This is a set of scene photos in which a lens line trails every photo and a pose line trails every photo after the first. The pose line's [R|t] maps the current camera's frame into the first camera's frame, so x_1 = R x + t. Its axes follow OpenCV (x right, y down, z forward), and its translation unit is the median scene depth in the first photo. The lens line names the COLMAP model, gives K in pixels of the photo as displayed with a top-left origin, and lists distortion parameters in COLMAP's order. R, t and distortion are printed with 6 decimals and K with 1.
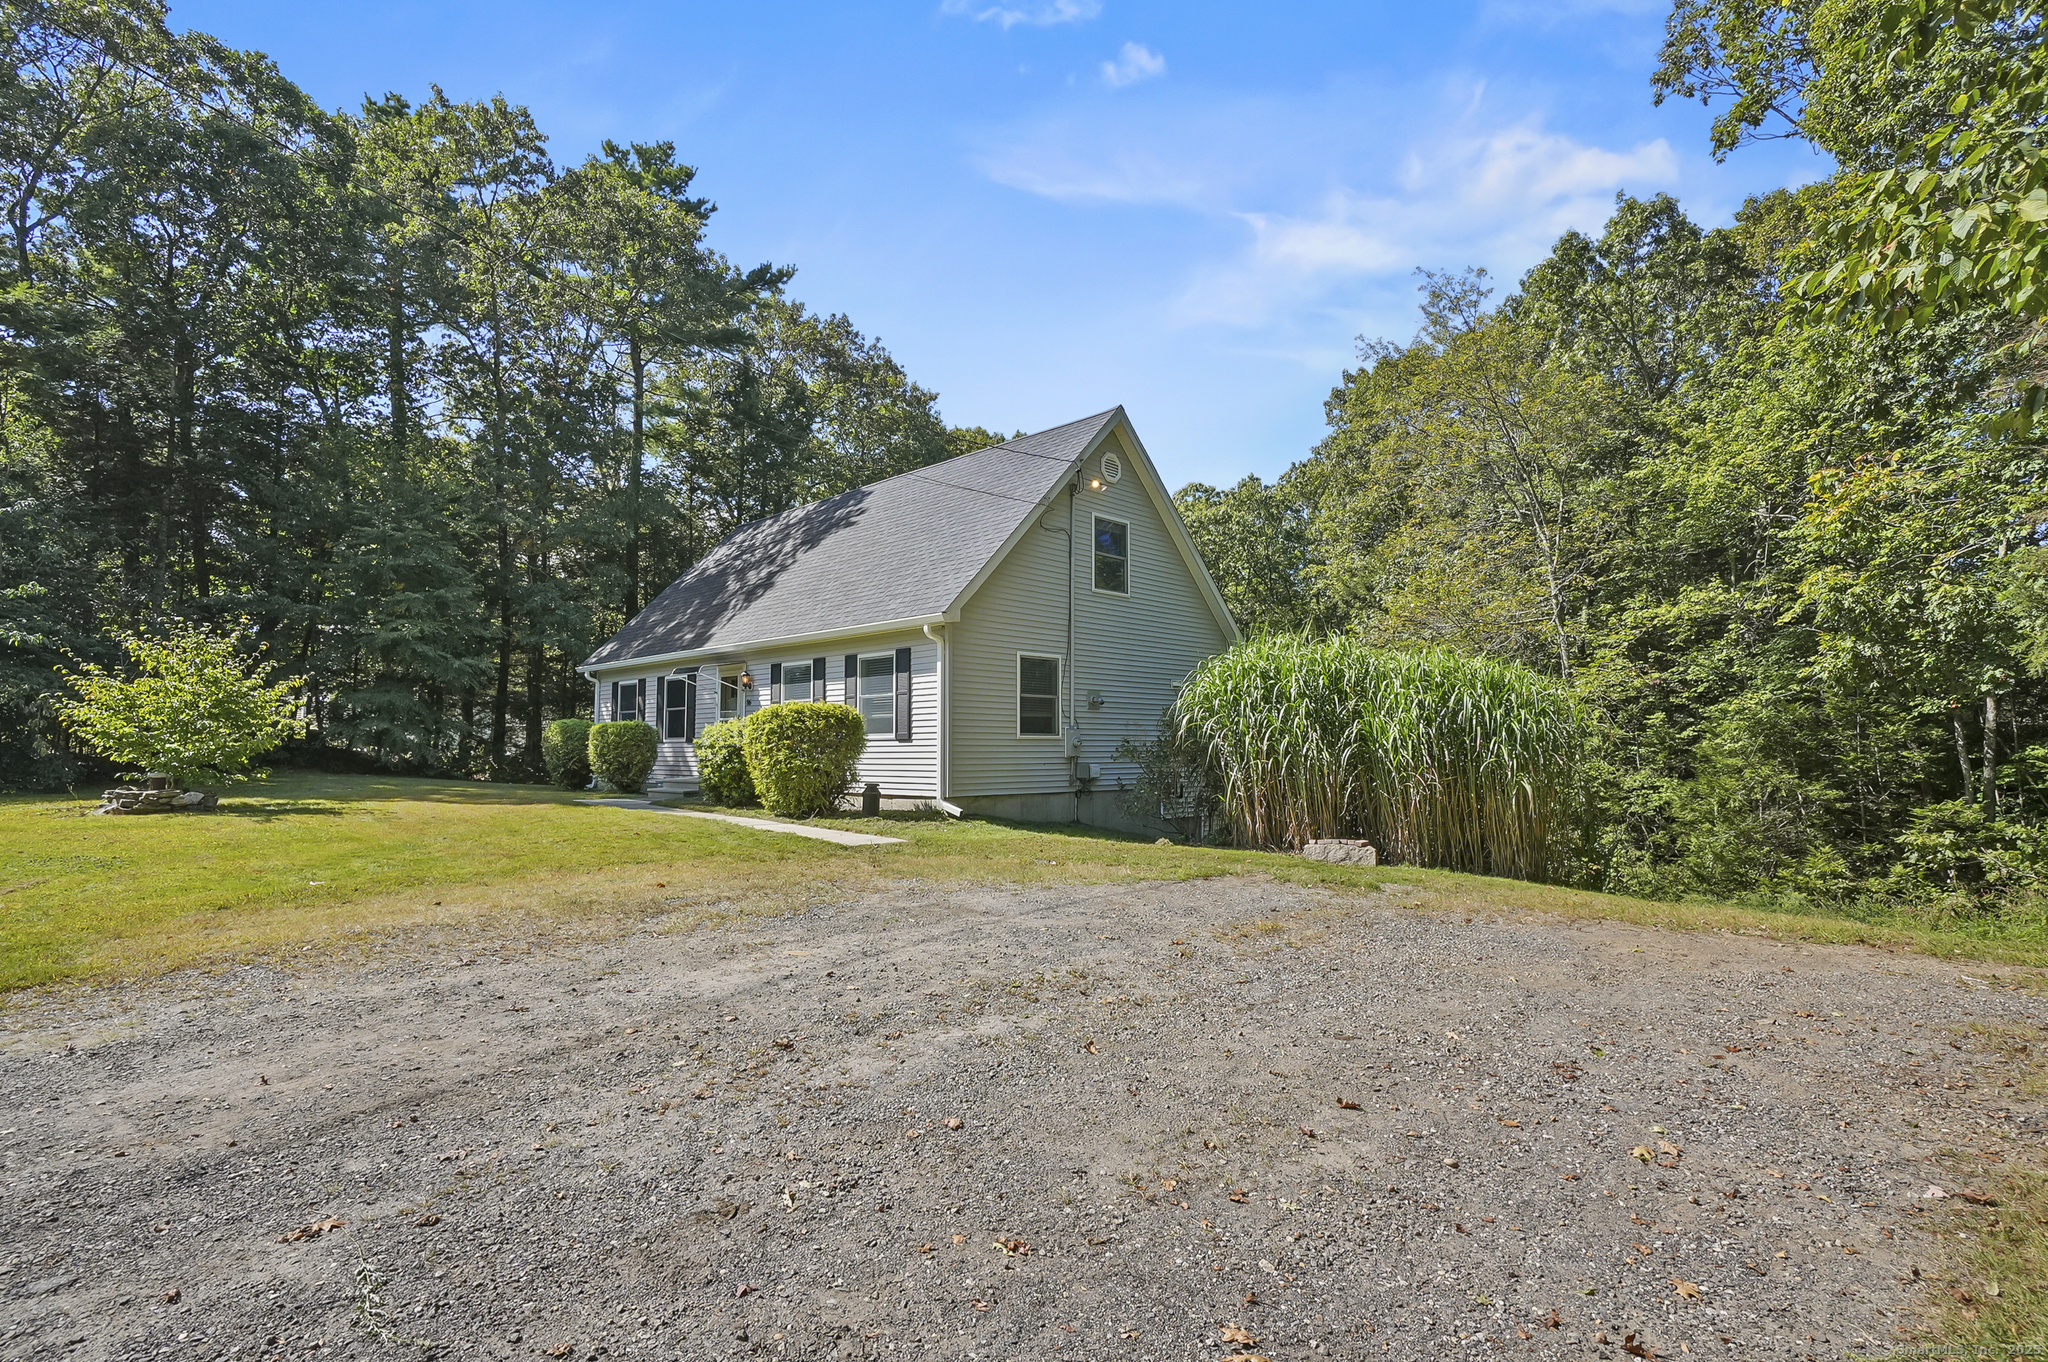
lens RADIAL K [[977.8, 0, 1020.4], [0, 977.8, 684.8], [0, 0, 1]] dist [-0.000724, 0.000009]
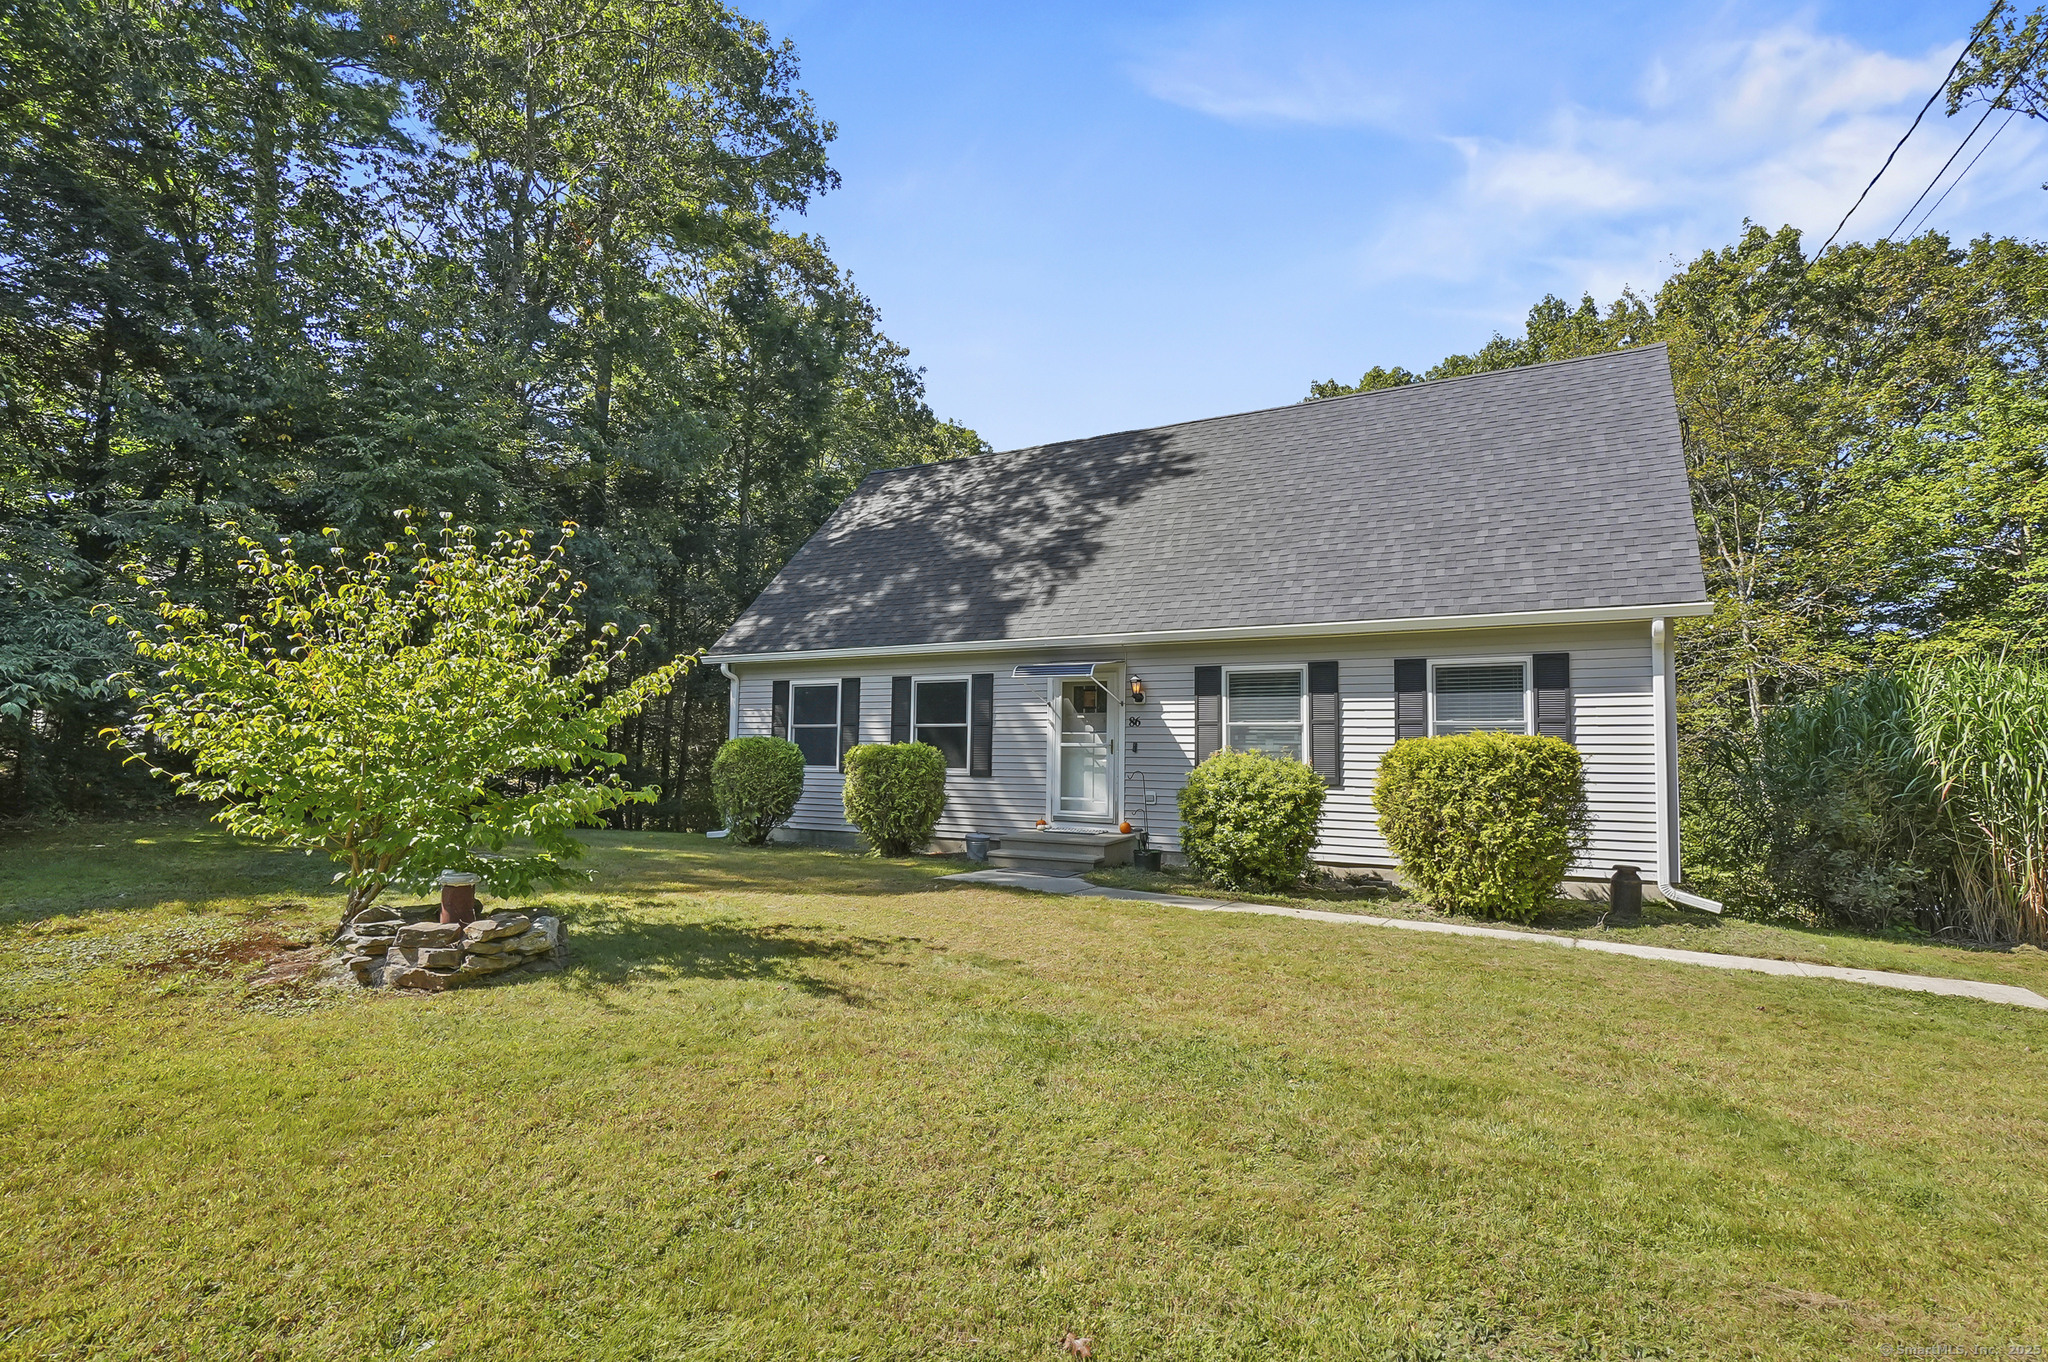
lens RADIAL K [[993.9, 0, 1021.9], [0, 993.9, 679.9], [0, 0, 1]] dist [-0.000133, -0.001413]
pose [[0.963306, 0.038704, 0.265601, -0.619077], [-0.034632, 0.999200, -0.020000, 0.006454], [-0.266163, 0.010068, 0.963876, 0.424936]]
